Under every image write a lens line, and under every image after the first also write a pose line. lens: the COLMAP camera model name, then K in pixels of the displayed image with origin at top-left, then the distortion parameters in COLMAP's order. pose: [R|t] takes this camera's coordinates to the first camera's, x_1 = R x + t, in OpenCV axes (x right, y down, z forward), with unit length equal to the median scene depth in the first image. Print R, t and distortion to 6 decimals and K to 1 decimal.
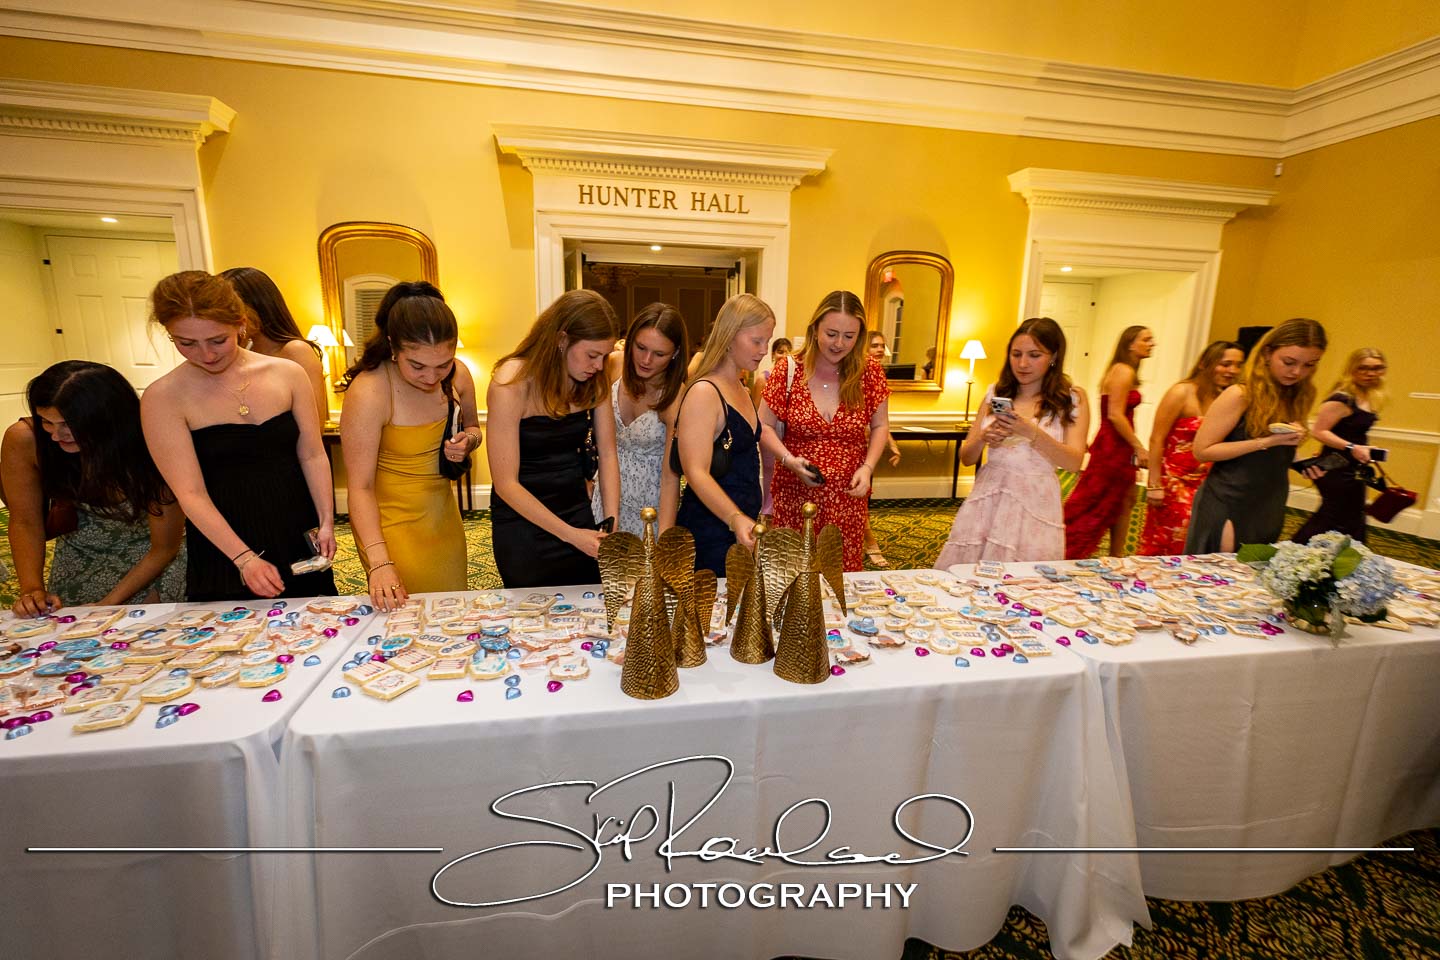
lens RADIAL K [[632.1, 0, 714.8], [0, 632.1, 474.2], [0, 0, 1]] dist [0.006095, -0.000500]
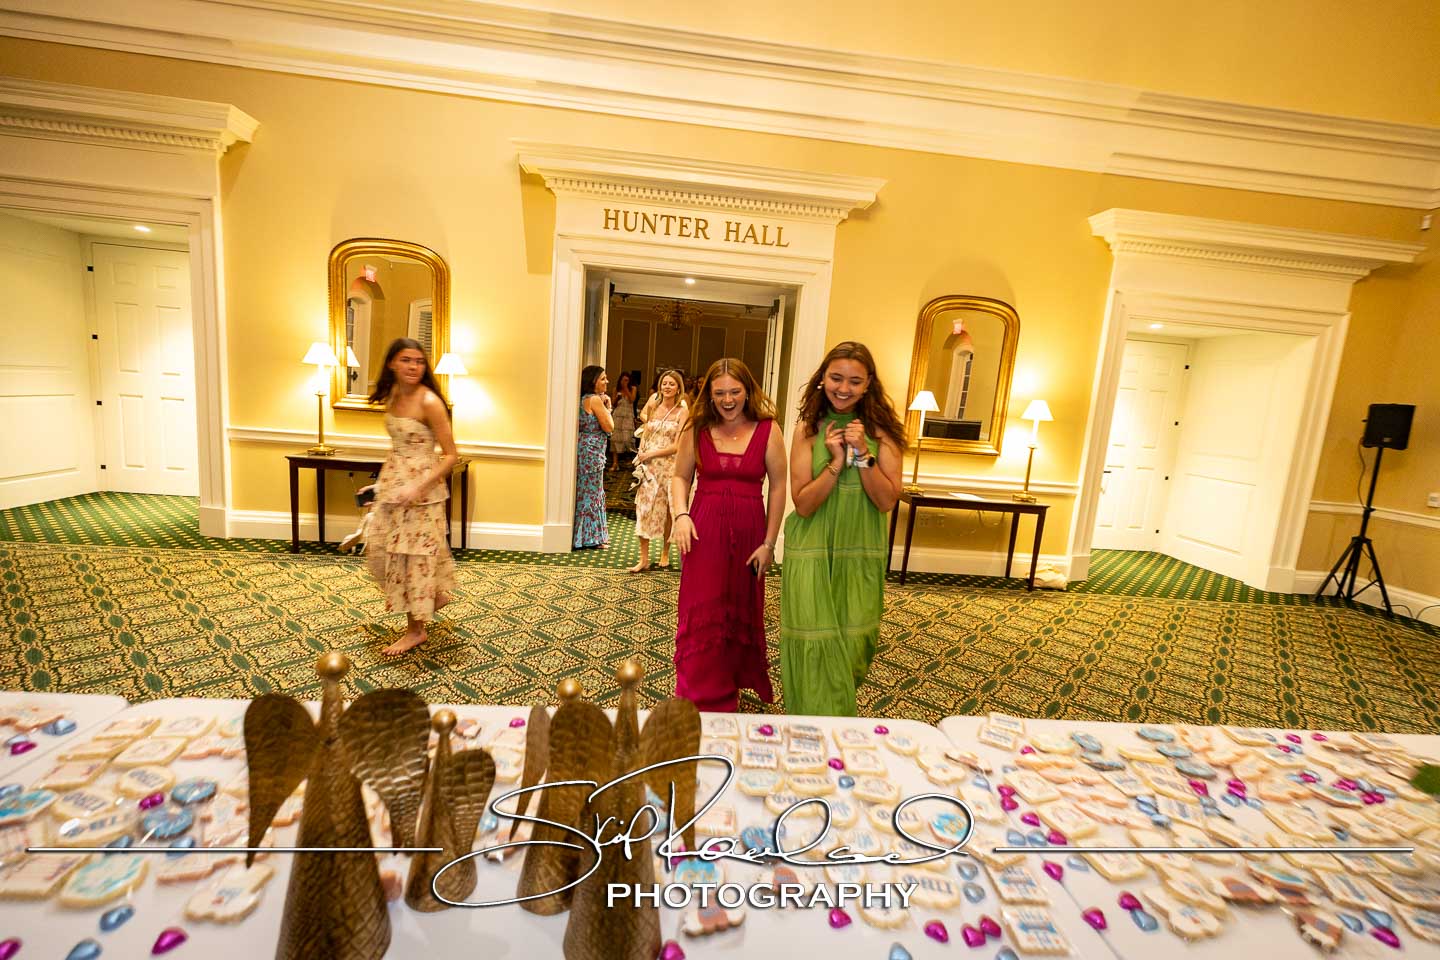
lens RADIAL K [[632.1, 0, 721.2], [0, 632.1, 484.7], [0, 0, 1]] dist [0.006095, -0.000500]
pose [[0.993128, 0.072210, -0.092100, 0.073050], [-0.076628, 0.996027, -0.045373, -0.025394], [0.088457, 0.052119, 0.994716, 0.115075]]
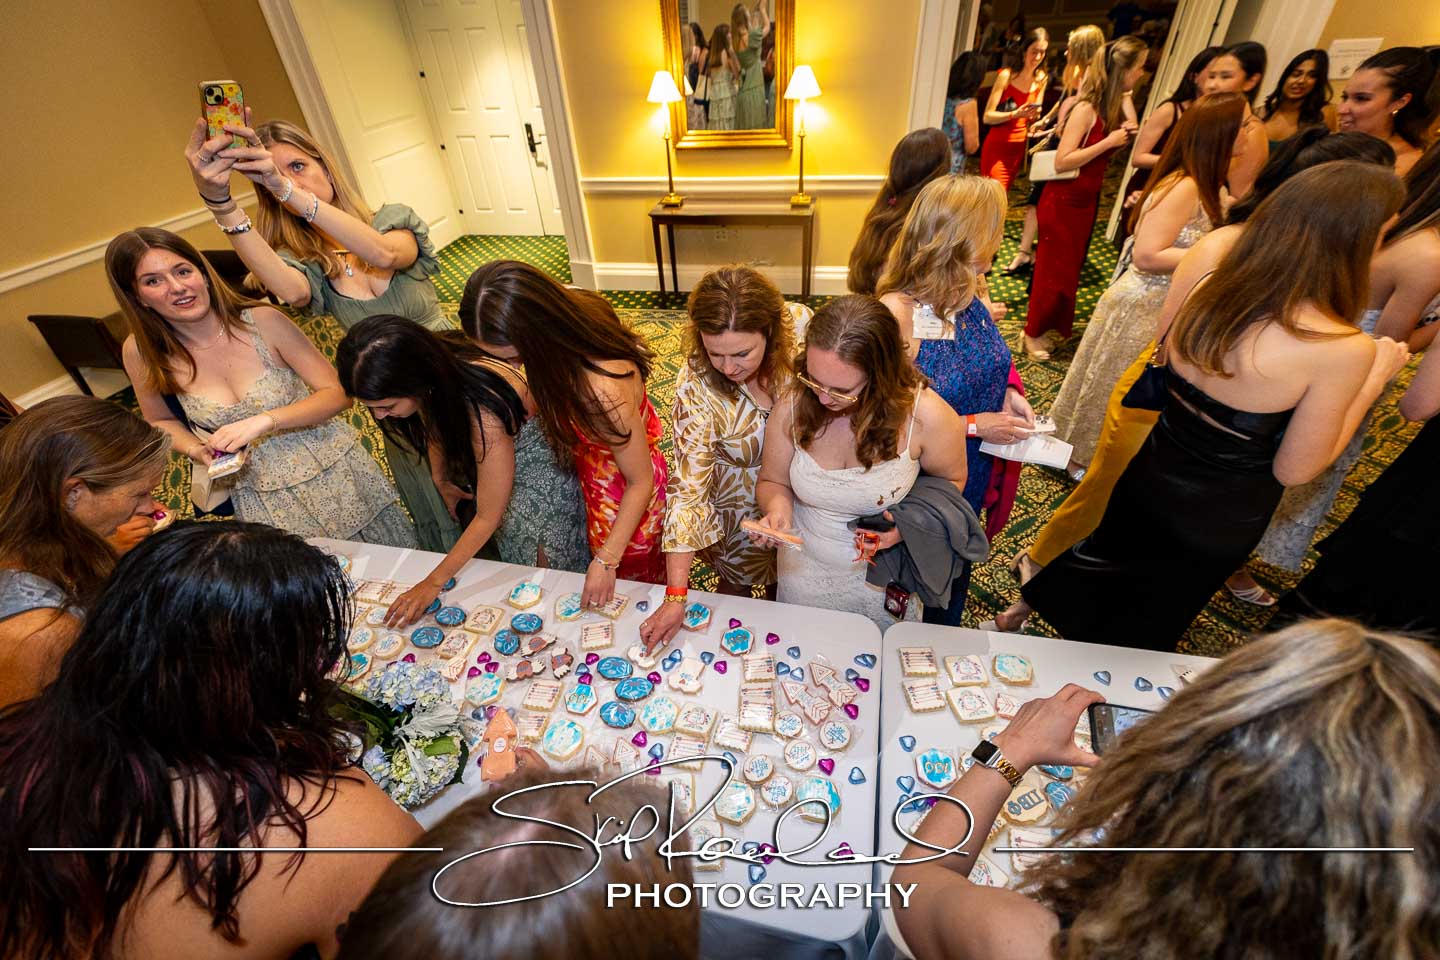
lens RADIAL K [[632.1, 0, 721.5], [0, 632.1, 467.2], [0, 0, 1]] dist [0.006095, -0.000500]
pose [[0.924587, 0.174339, -0.338739, -0.164886], [-0.006247, 0.895967, 0.444077, -0.135626], [0.380919, -0.408472, 0.829489, 0.105185]]
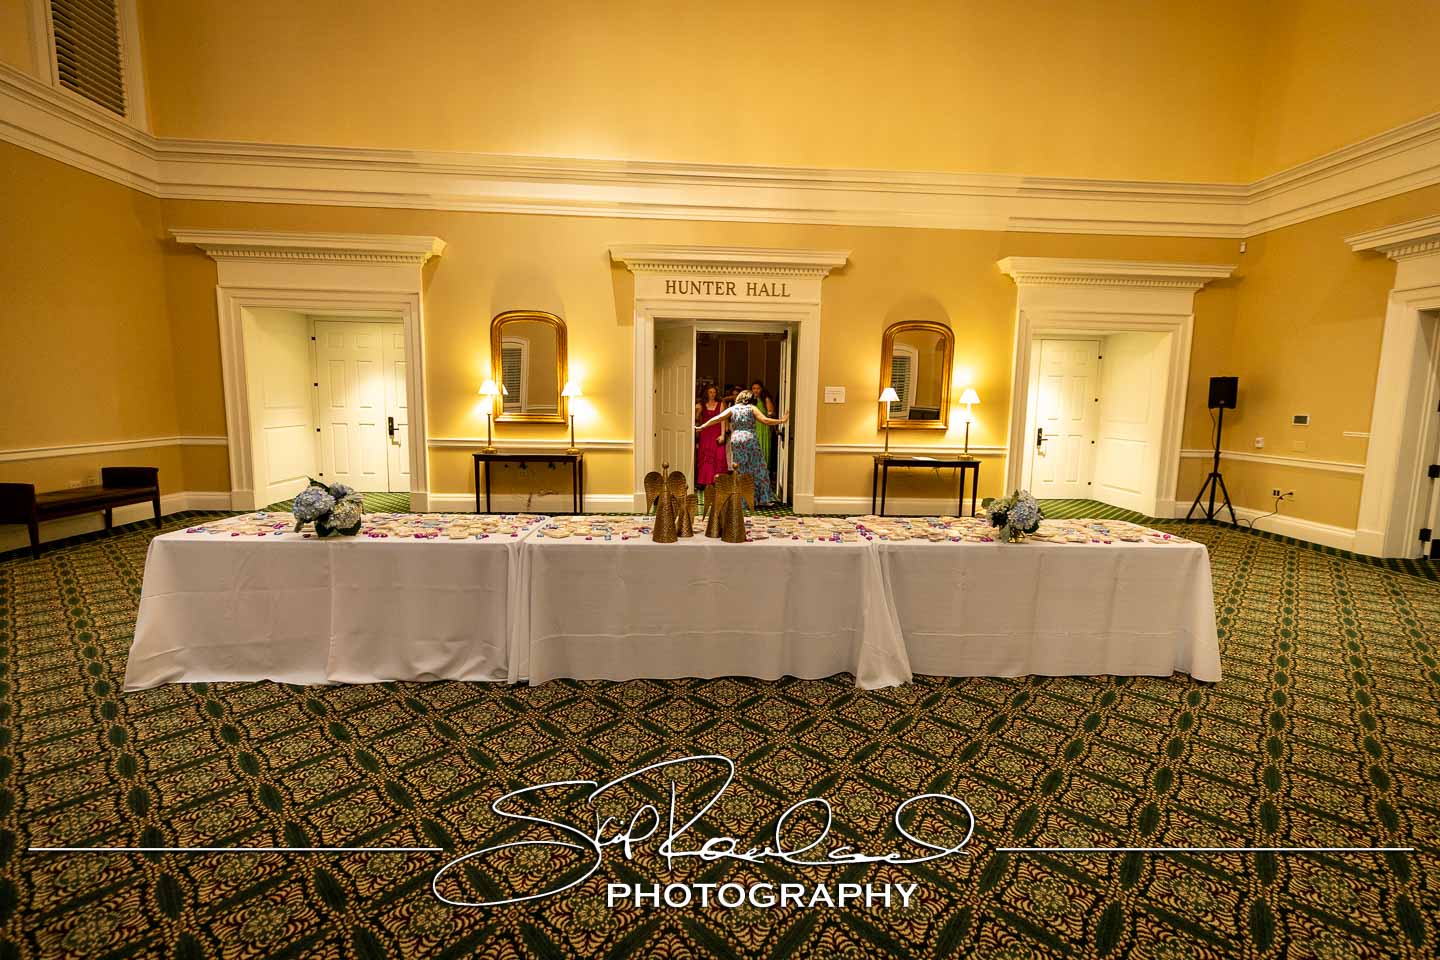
lens RADIAL K [[632.1, 0, 731.5], [0, 632.1, 469.4], [0, 0, 1]] dist [0.006095, -0.000500]
pose [[0.991502, 0.014291, -0.129304, 0.120309], [-0.024083, 0.996931, -0.074483, 0.063764], [0.127843, 0.076964, 0.988804, -0.348122]]
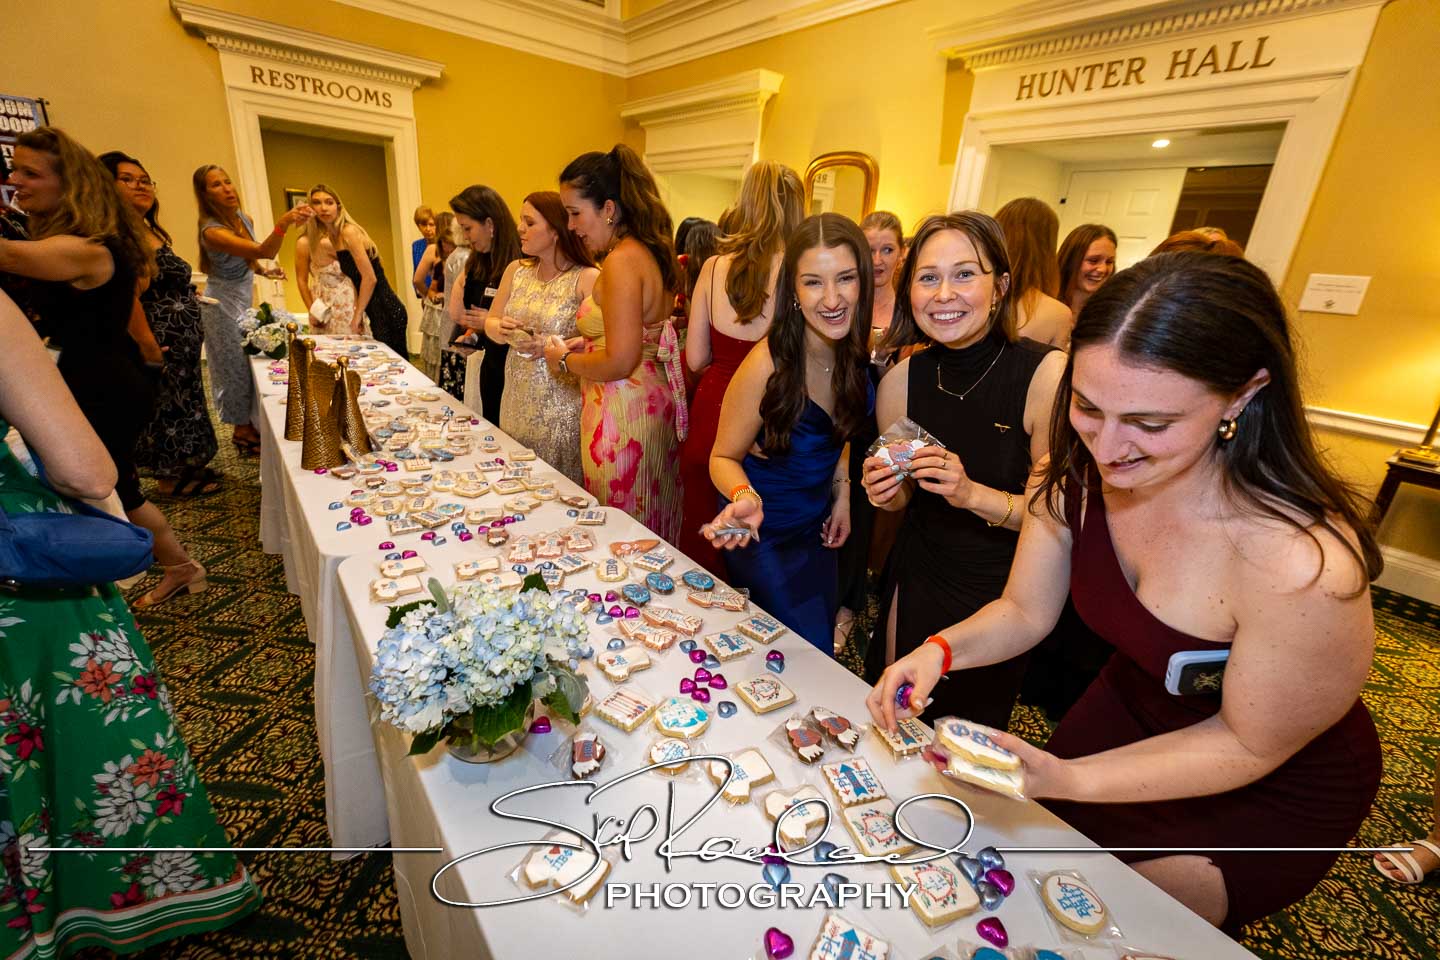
lens RADIAL K [[632.1, 0, 732.5], [0, 632.1, 465.8], [0, 0, 1]] dist [0.006095, -0.000500]
pose [[0.472105, 0.295797, -0.830434, 0.477839], [-0.232489, 0.950451, 0.206376, -0.049692], [0.850333, 0.095635, 0.517482, 0.292090]]
